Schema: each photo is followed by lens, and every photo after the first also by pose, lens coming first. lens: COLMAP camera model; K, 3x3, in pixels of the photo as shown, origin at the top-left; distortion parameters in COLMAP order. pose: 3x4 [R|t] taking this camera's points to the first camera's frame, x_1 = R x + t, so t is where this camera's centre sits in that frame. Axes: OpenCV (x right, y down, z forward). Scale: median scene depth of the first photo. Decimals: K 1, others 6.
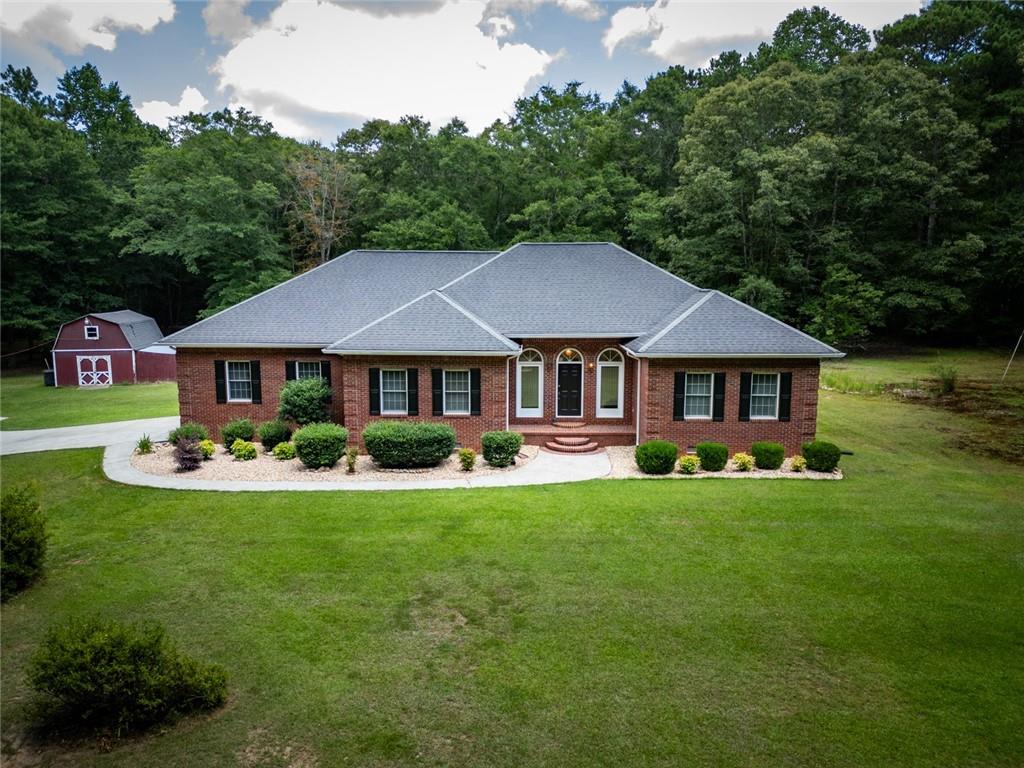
lens RADIAL K [[708.9, 0, 512.0], [0, 708.9, 384.0], [0, 0, 1]] dist [0.035292, -0.000479]
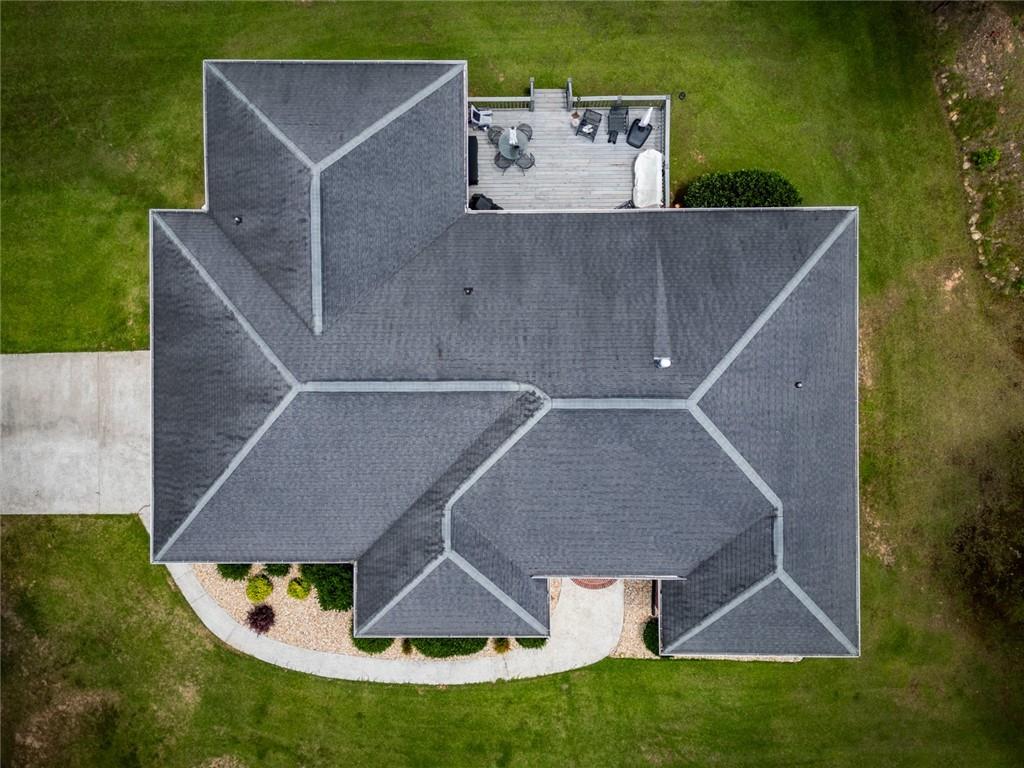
lens RADIAL K [[708.9, 0, 512.0], [0, 708.9, 384.0], [0, 0, 1]] dist [0.035292, -0.000479]
pose [[0.999529, -0.028517, -0.011372, -0.021108], [0.015100, 0.134143, 0.990847, -1.207219], [-0.026730, -0.990552, 0.134511, 1.340520]]
